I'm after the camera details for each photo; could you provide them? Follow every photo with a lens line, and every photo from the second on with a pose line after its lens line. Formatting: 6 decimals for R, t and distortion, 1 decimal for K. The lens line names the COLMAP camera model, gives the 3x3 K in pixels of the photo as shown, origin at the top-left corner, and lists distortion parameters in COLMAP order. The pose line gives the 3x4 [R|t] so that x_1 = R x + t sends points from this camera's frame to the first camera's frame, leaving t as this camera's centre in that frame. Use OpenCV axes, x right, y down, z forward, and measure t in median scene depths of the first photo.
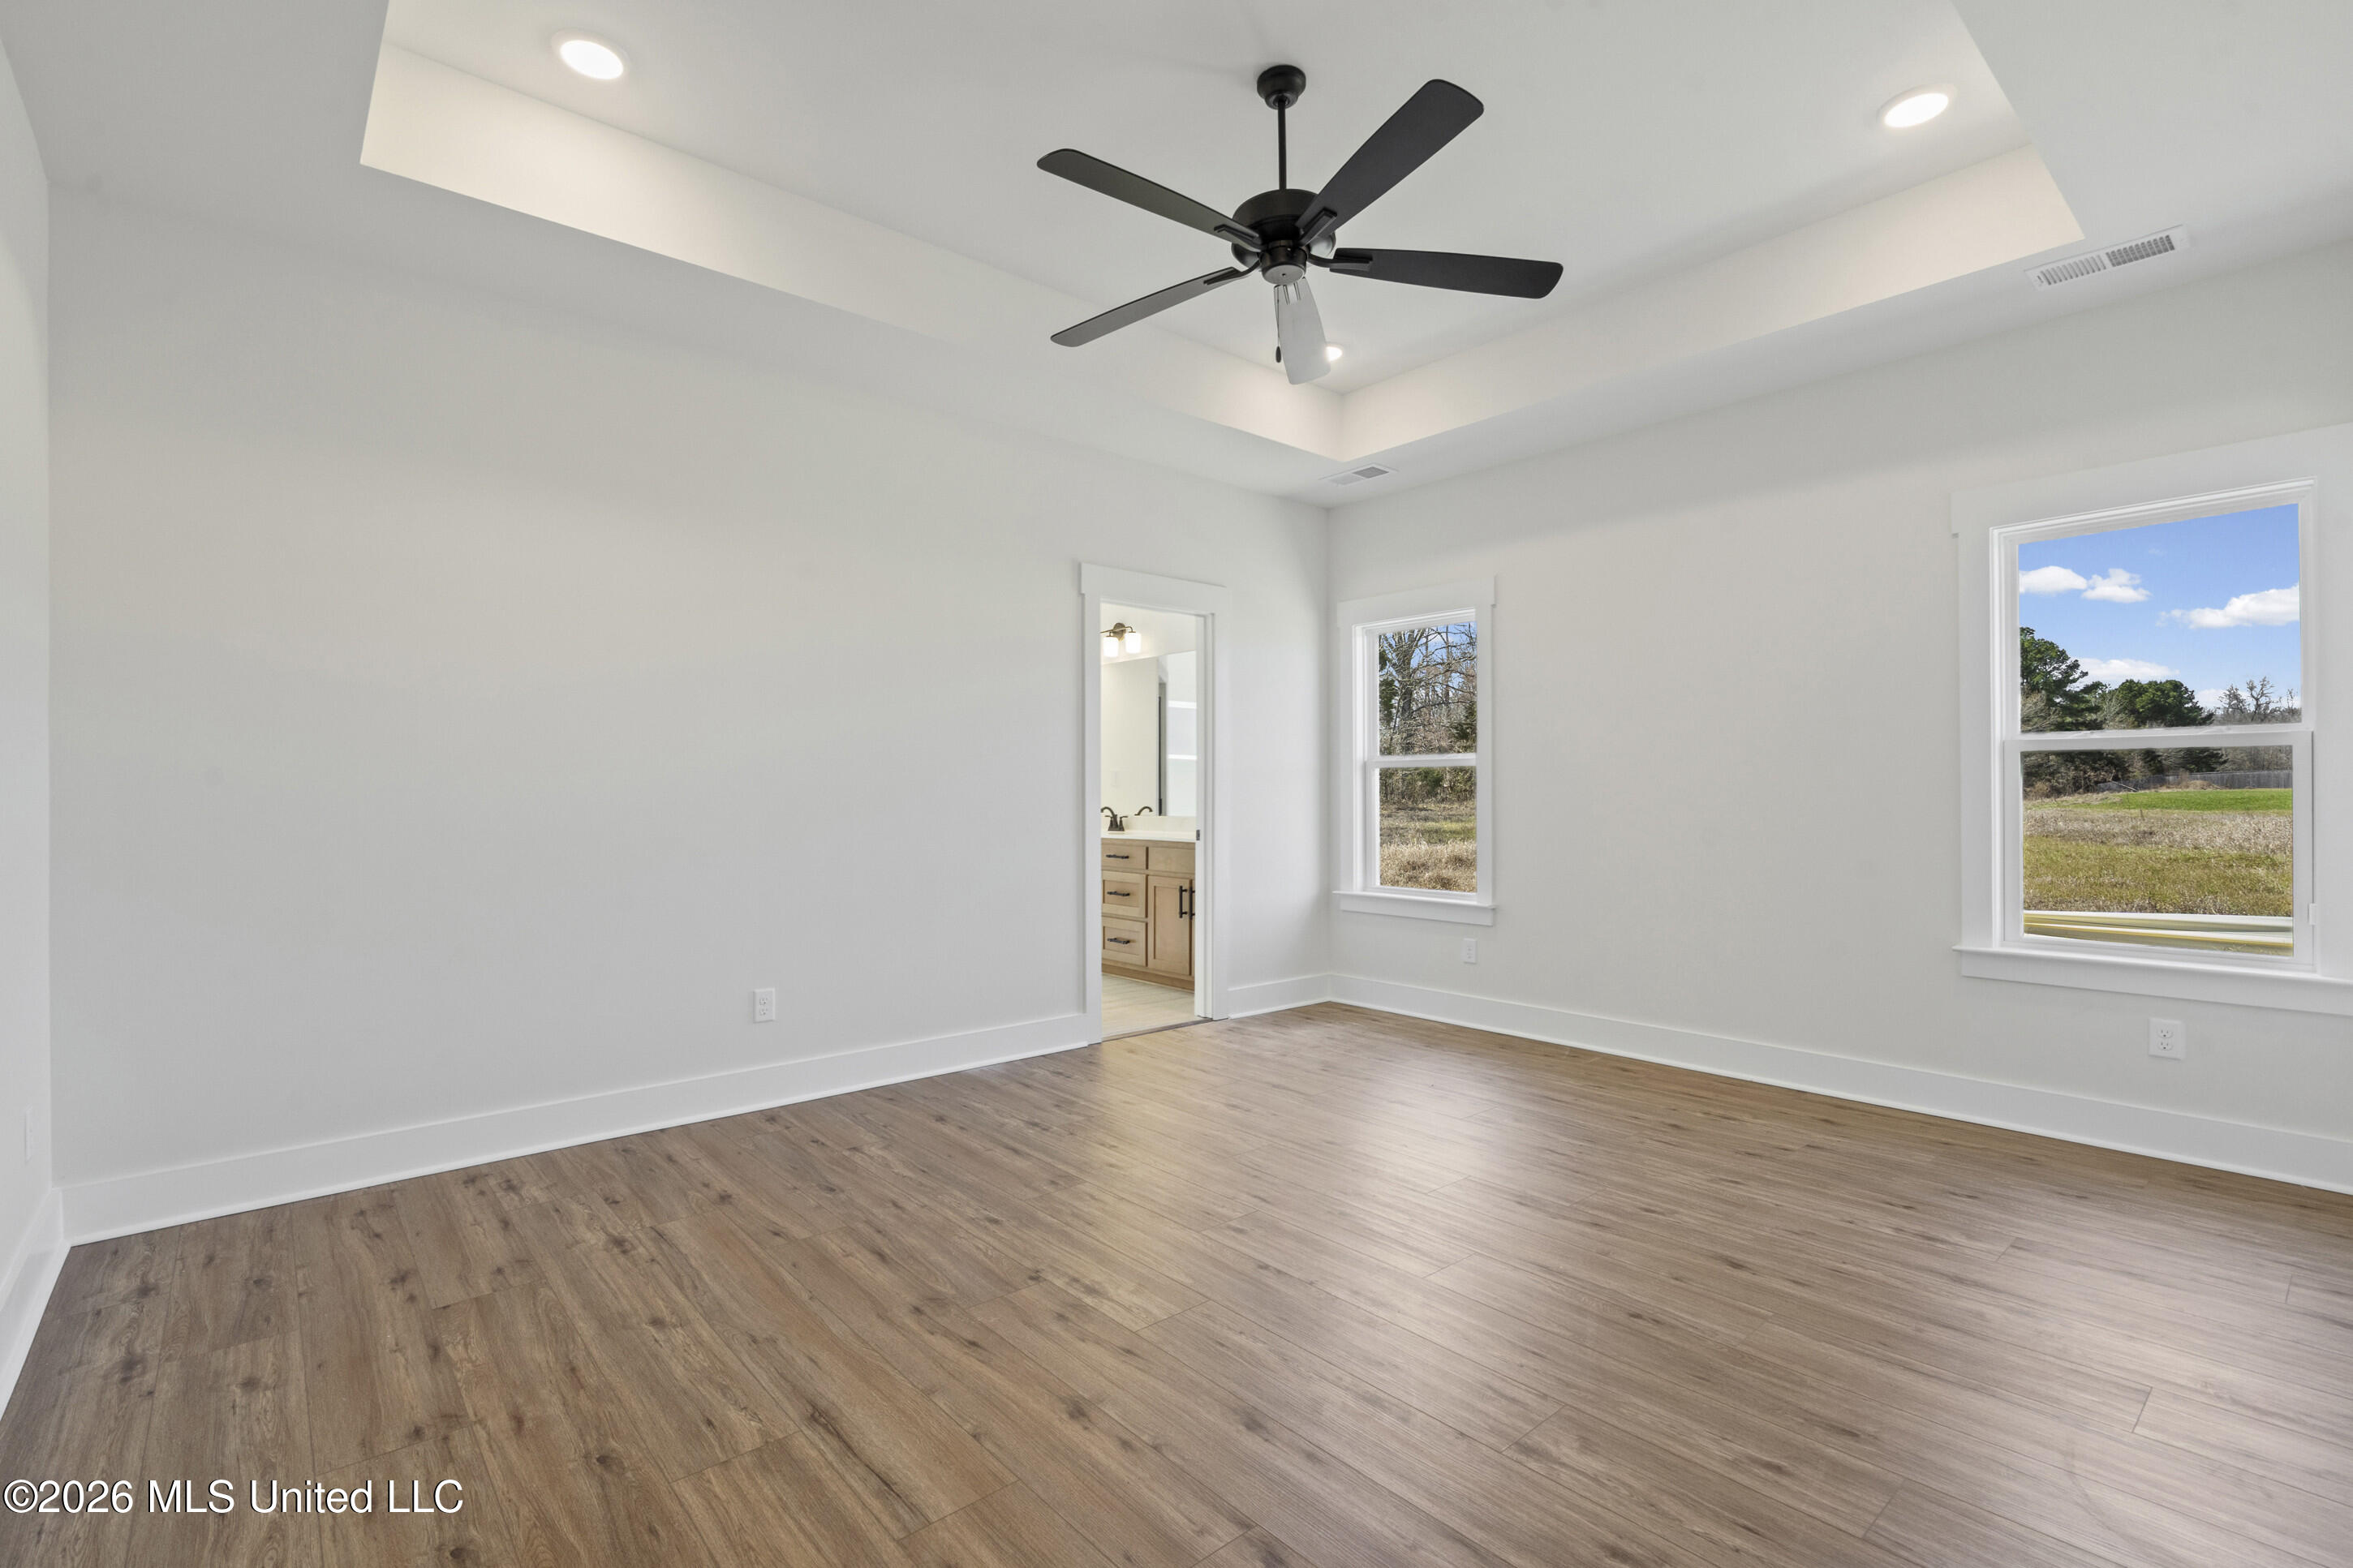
lens RADIAL K [[1083.7, 0, 1174.7], [0, 1083.7, 788.0], [0, 0, 1]] dist [-0.000785, -0.000032]
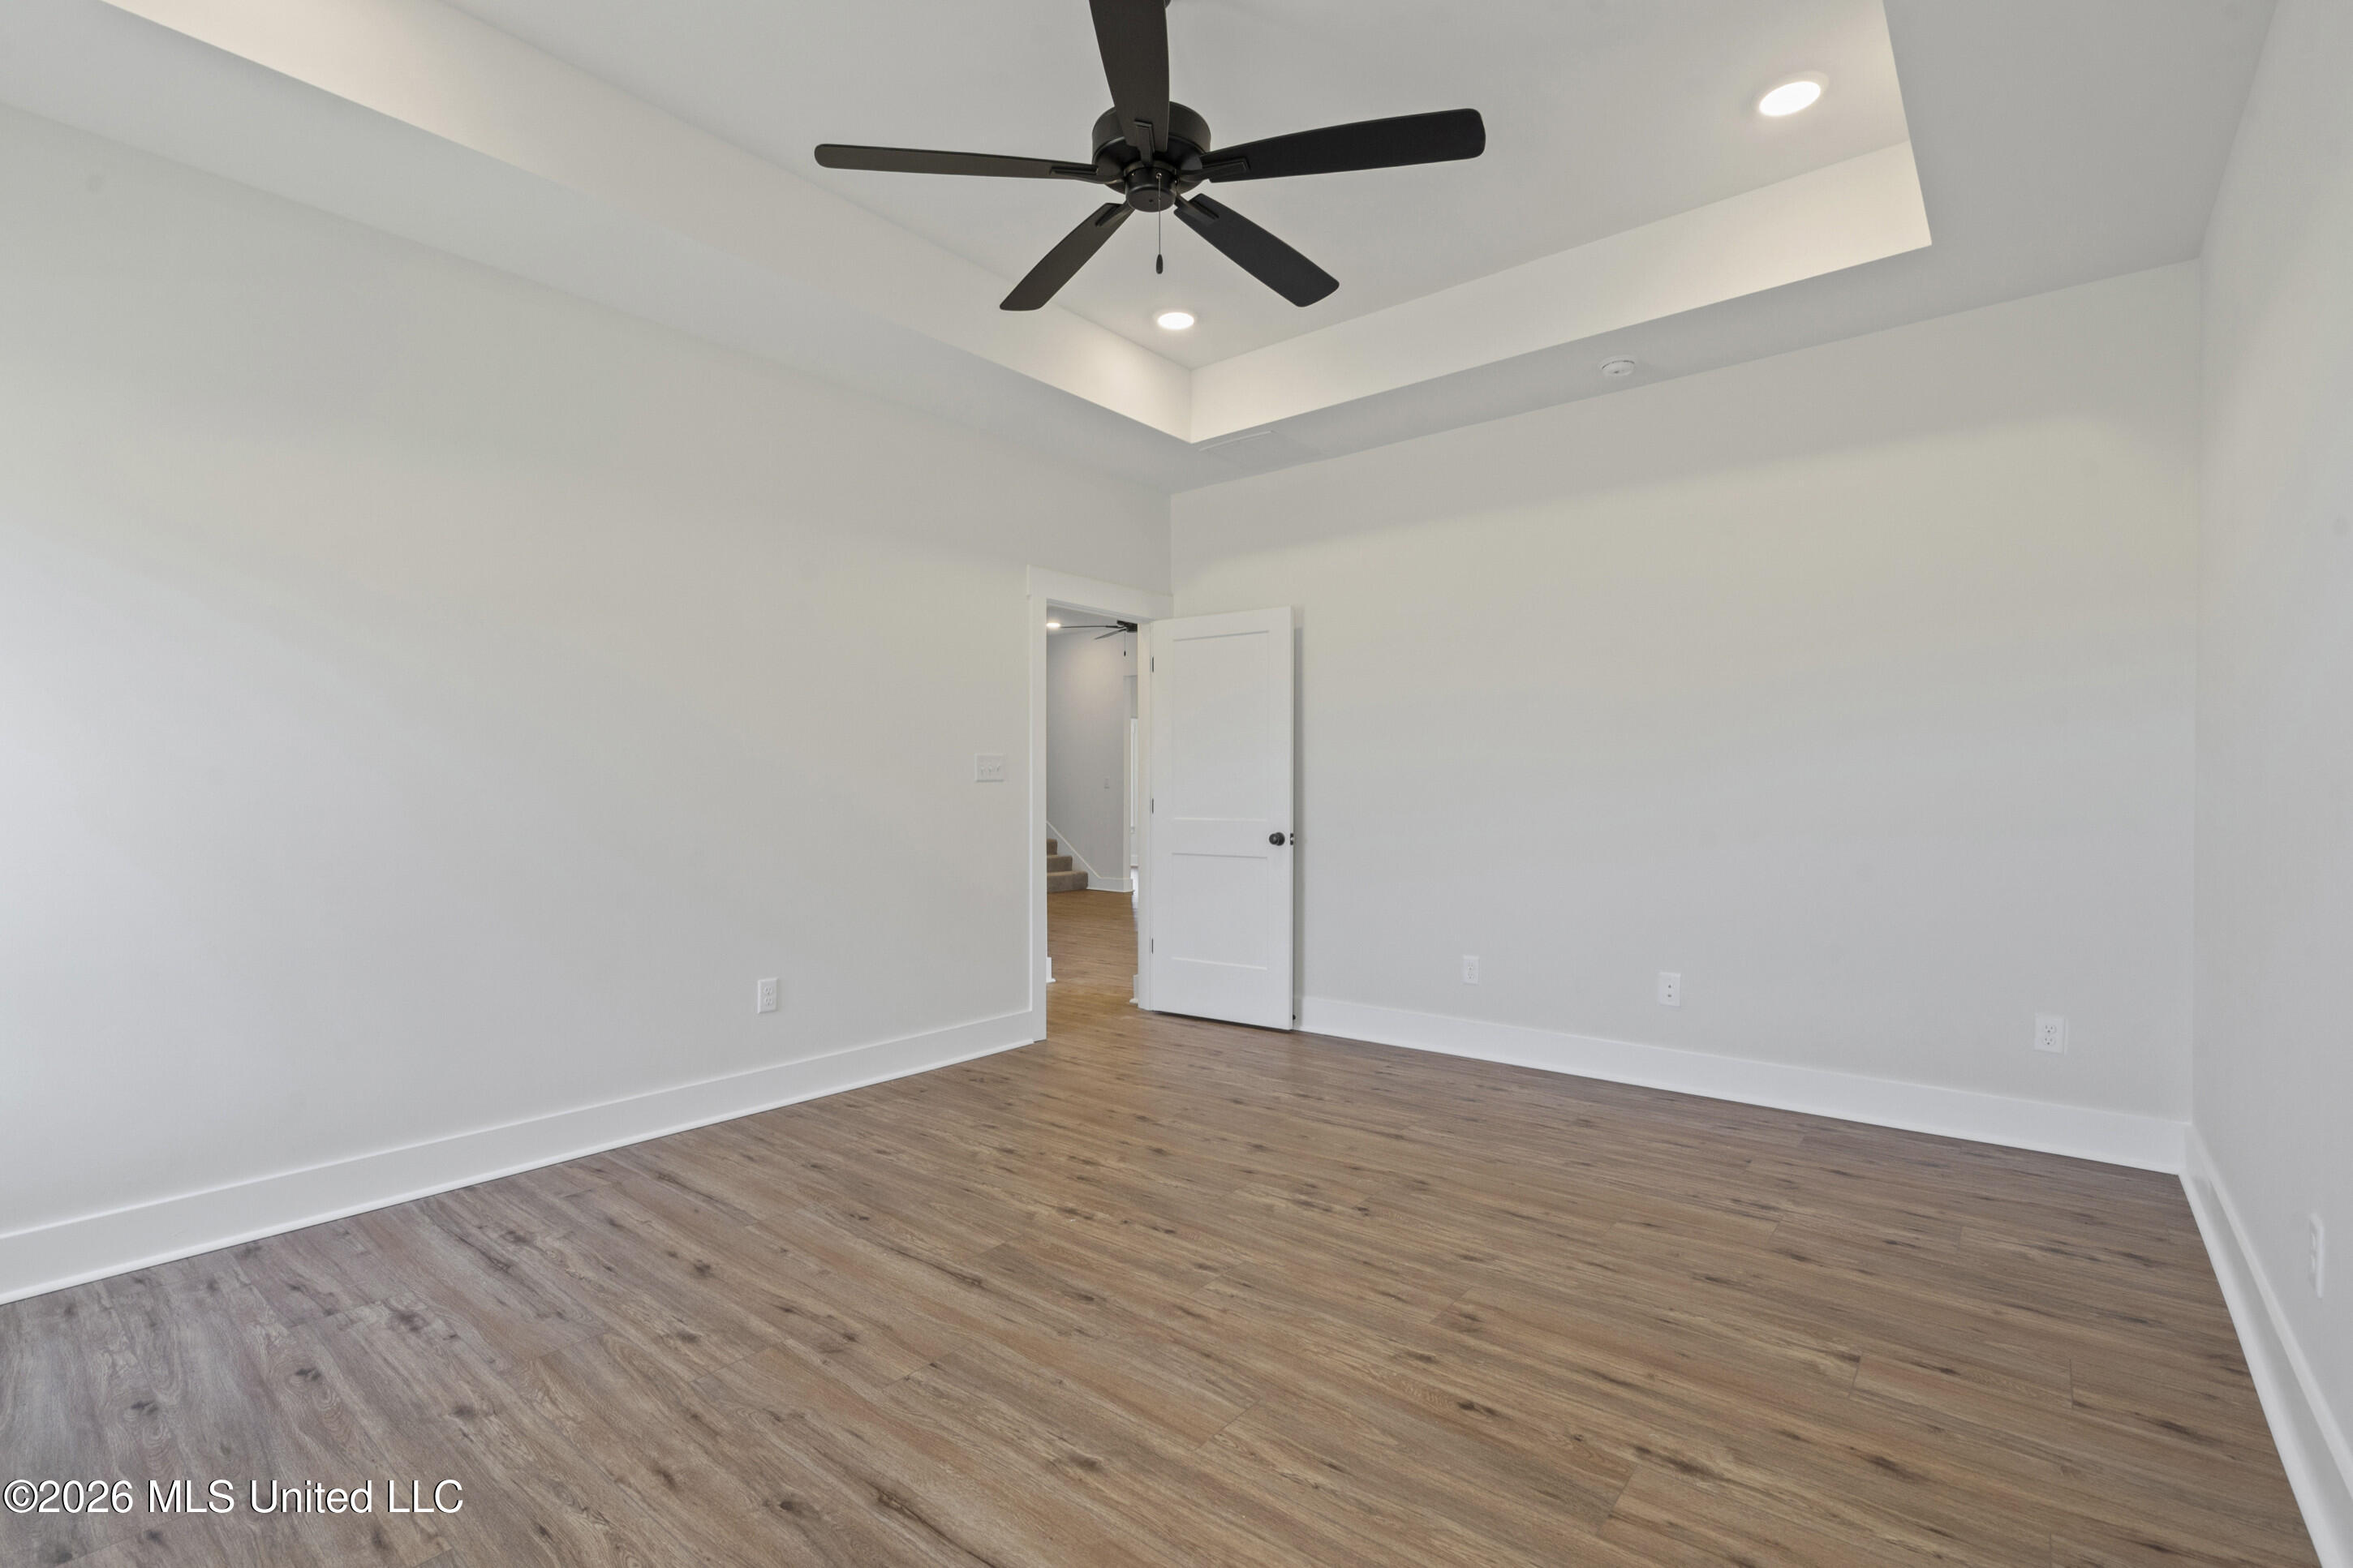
lens RADIAL K [[1083.7, 0, 1177.8], [0, 1083.7, 787.0], [0, 0, 1]] dist [-0.000785, -0.000032]
pose [[-0.984938, 0.004525, -0.172848, 0.244890], [0.005693, 0.999964, -0.006261, 0.005545], [0.172814, -0.007151, -0.984929, 1.958270]]
